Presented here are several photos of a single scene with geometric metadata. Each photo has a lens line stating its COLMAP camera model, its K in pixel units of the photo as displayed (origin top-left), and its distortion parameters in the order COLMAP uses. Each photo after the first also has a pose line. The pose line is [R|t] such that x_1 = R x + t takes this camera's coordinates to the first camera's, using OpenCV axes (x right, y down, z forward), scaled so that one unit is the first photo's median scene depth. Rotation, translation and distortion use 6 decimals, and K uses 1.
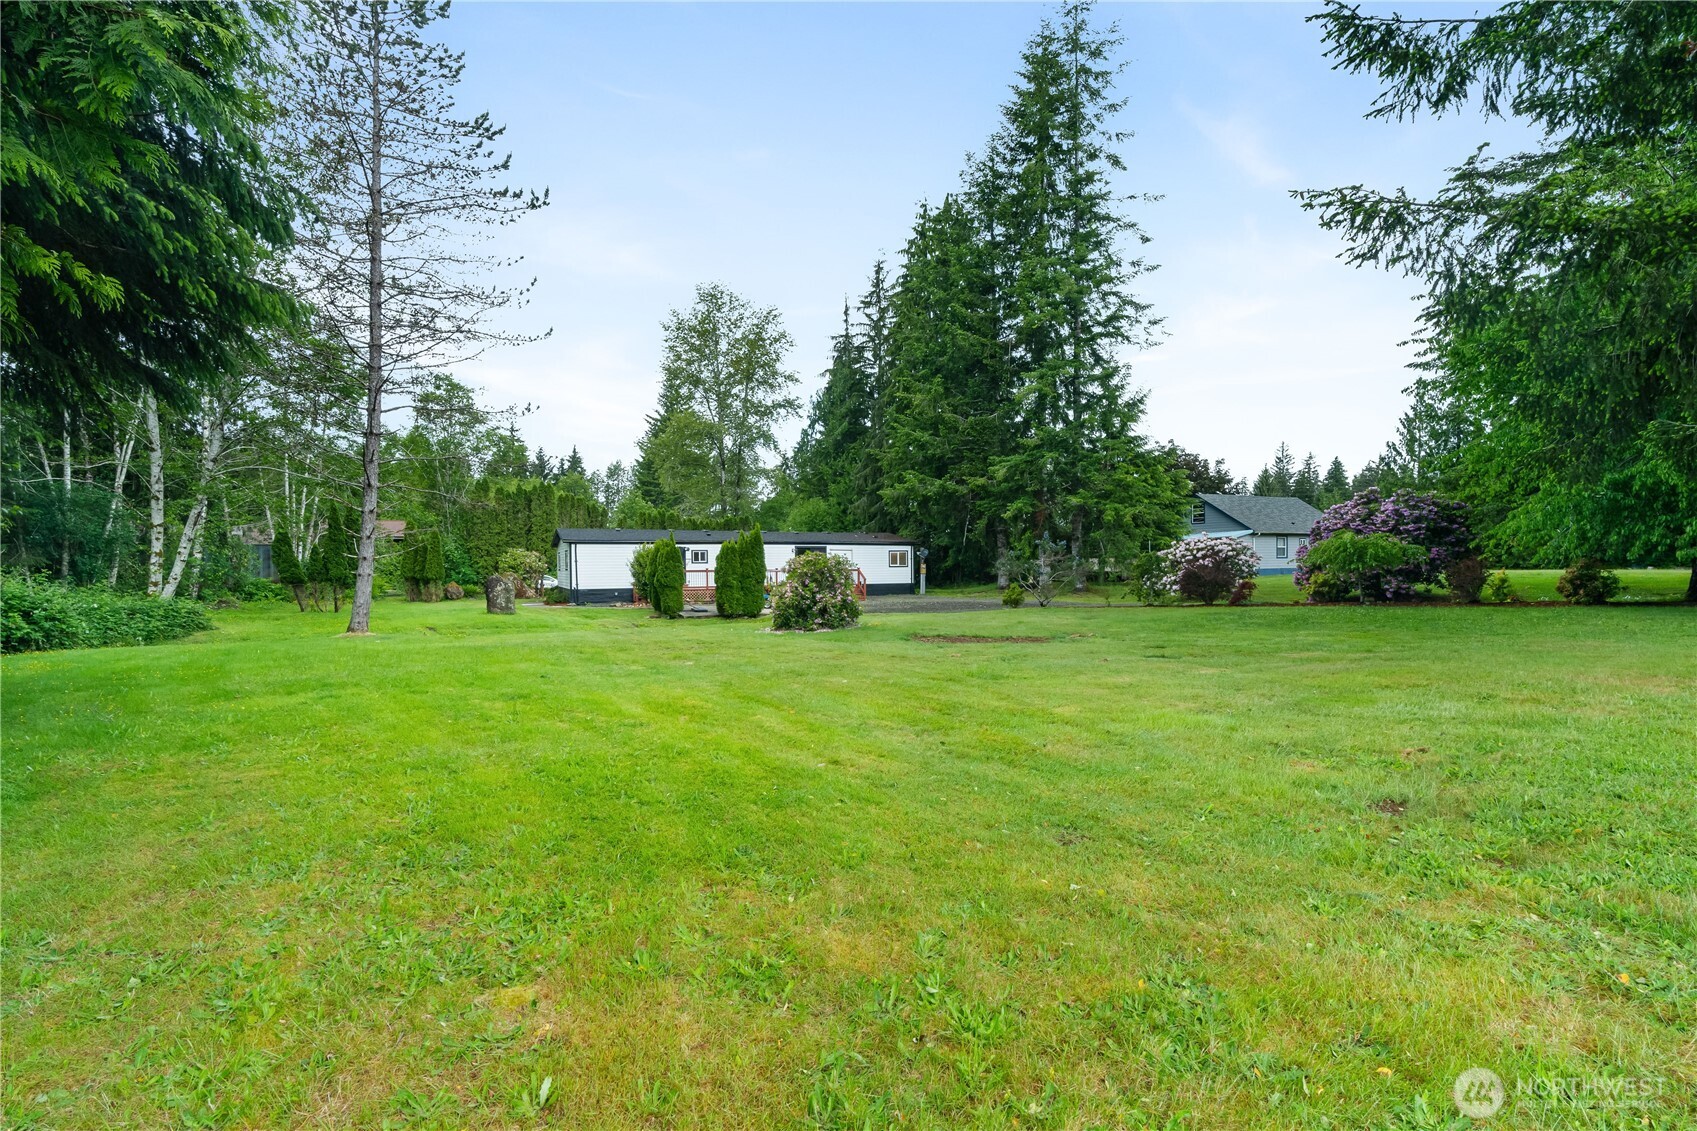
lens RADIAL K [[786.3, 0, 848.5], [0, 786.3, 565.5], [0, 0, 1]] dist [-0.000852, 0.000031]
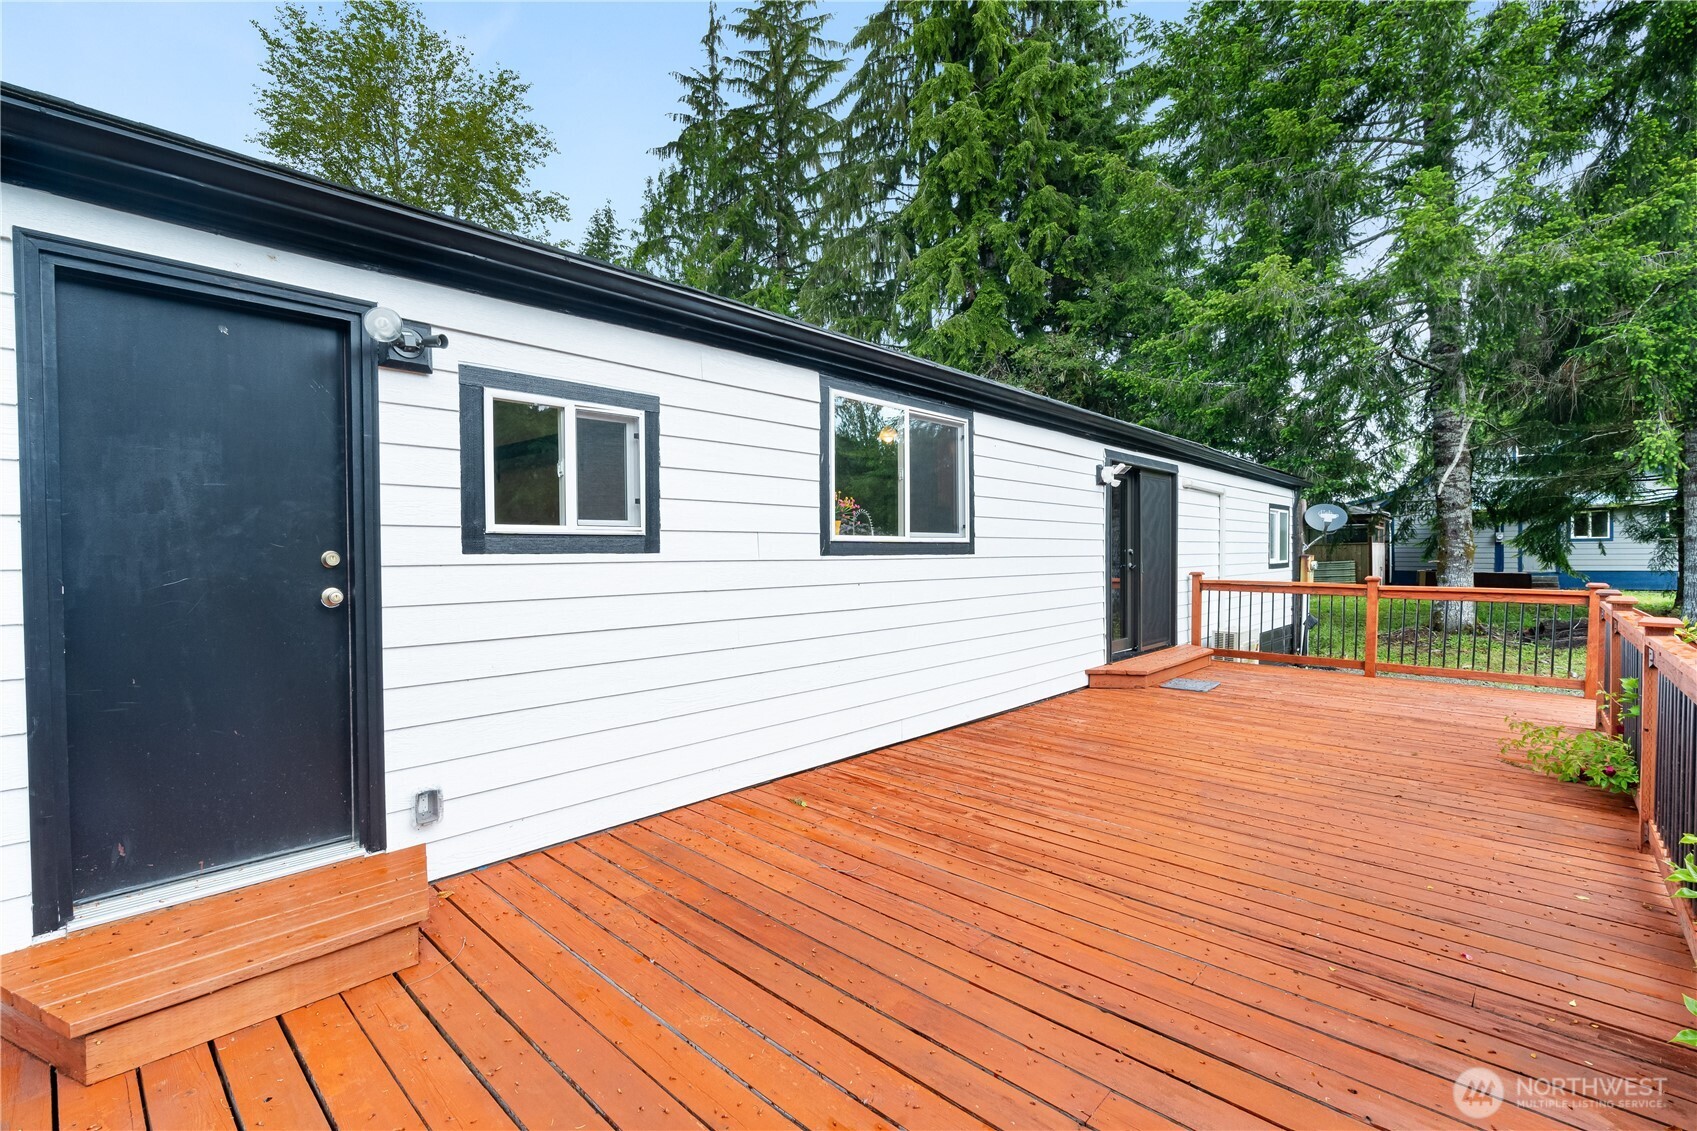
lens RADIAL K [[786.3, 0, 848.5], [0, 786.3, 565.5], [0, 0, 1]] dist [-0.000852, 0.000031]
pose [[0.926042, -0.002916, 0.377409, -0.092834], [-0.004079, 0.999834, 0.017733, -0.001207], [-0.377399, -0.017961, 0.925877, 0.437854]]
